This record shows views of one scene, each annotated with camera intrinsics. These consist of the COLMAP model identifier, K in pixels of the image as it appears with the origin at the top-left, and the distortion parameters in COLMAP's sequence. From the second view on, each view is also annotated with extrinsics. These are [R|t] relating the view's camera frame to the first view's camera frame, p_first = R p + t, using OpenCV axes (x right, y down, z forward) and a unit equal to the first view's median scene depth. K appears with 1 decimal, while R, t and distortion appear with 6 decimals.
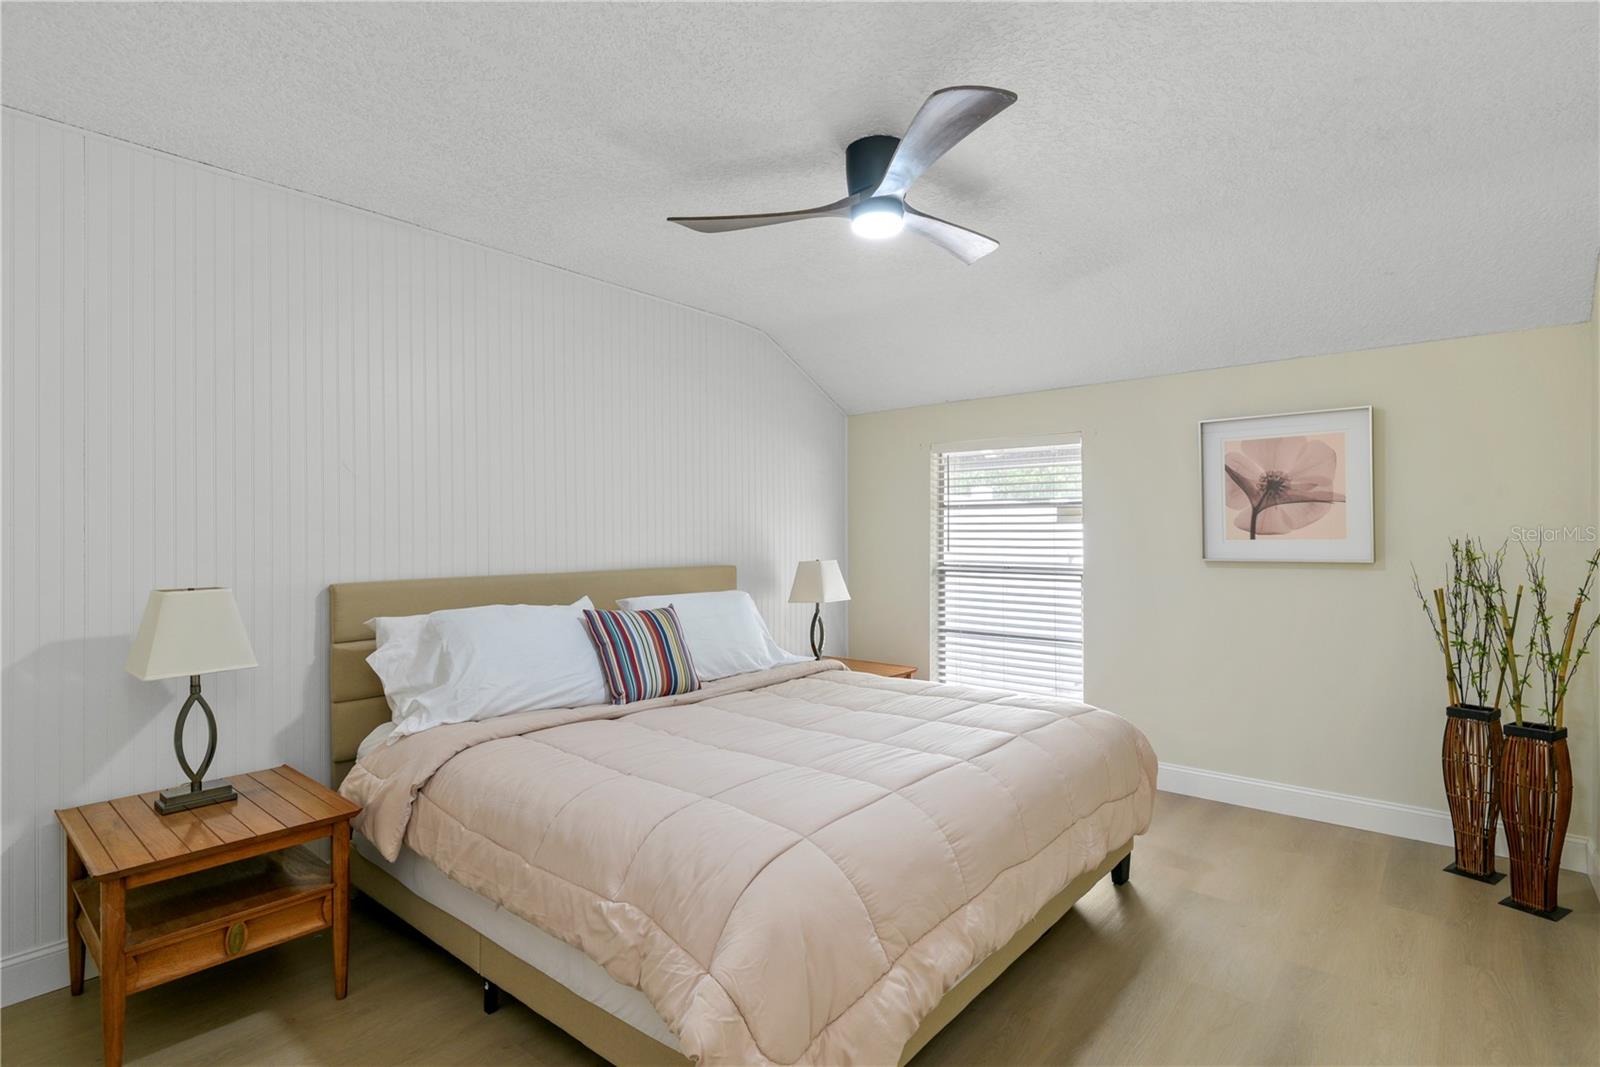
lens RADIAL K [[784.4, 0, 800.0], [0, 784.4, 533.5], [0, 0, 1]] dist [0.027003, -0.013853]
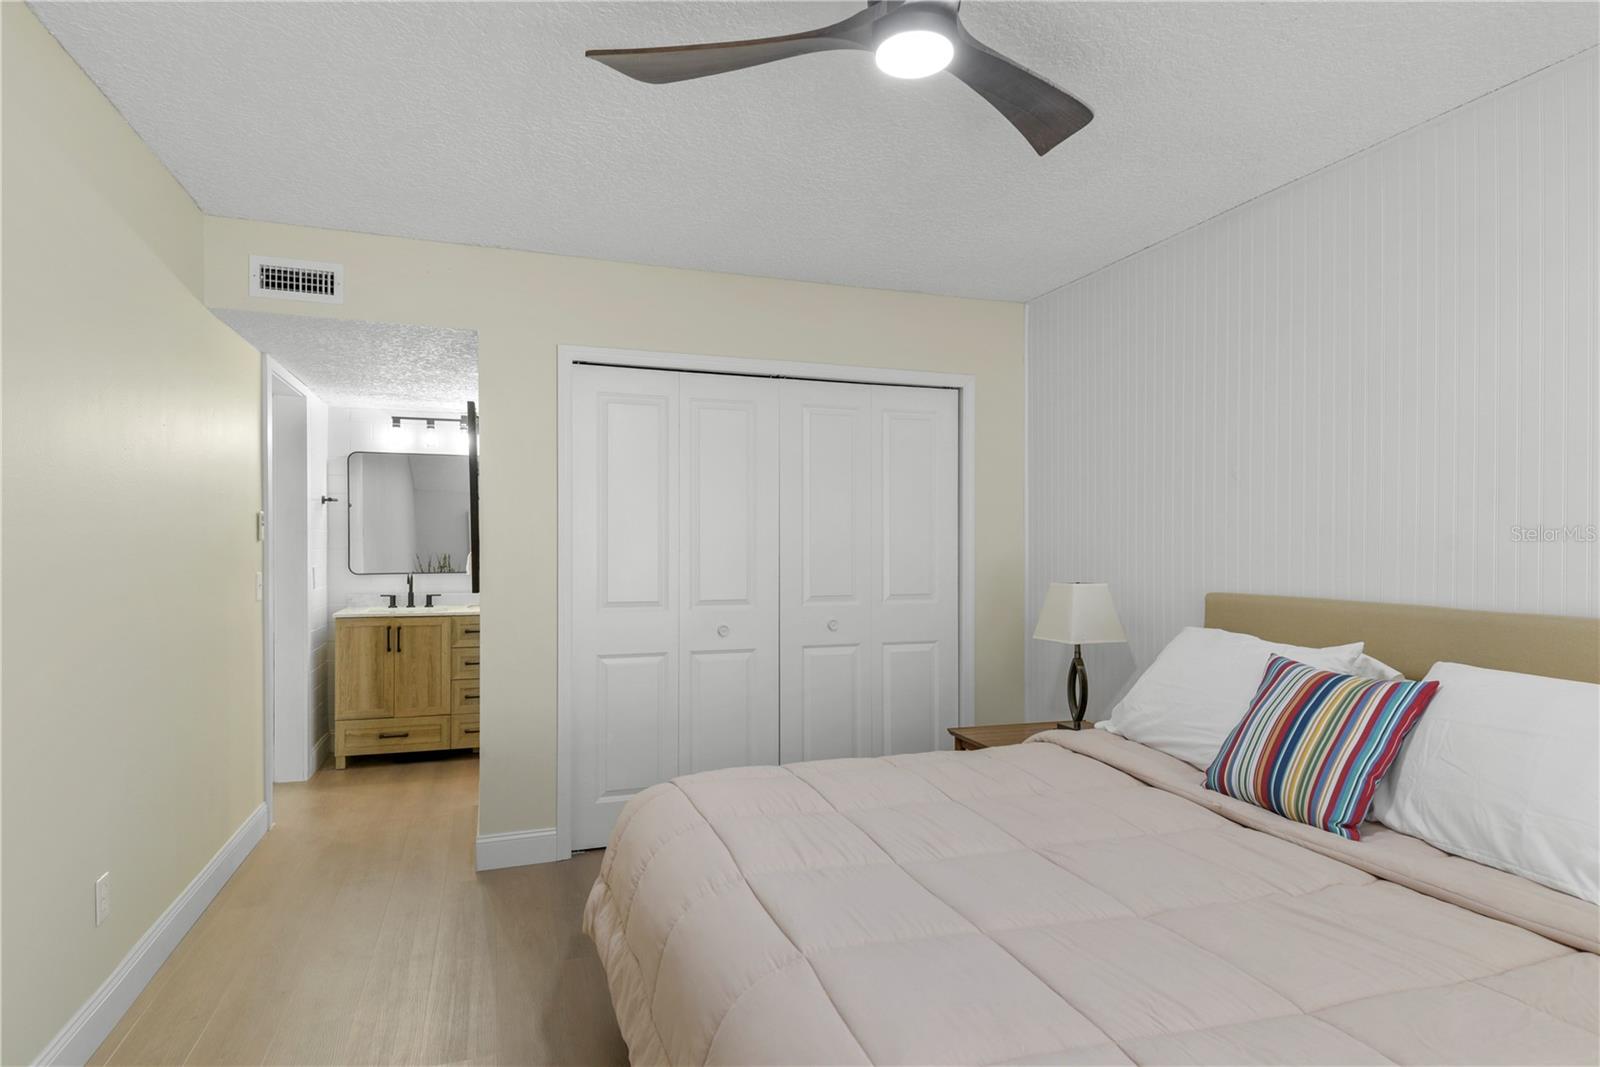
lens RADIAL K [[877.6, 0, 800.0], [0, 877.6, 533.5], [0, 0, 1]] dist [0.025583, -0.000601]
pose [[-0.499630, -0.009943, -0.866182, 0.598018], [-0.003216, 0.999949, -0.009624, 0.009532], [0.866233, -0.002022, -0.499636, 1.070478]]
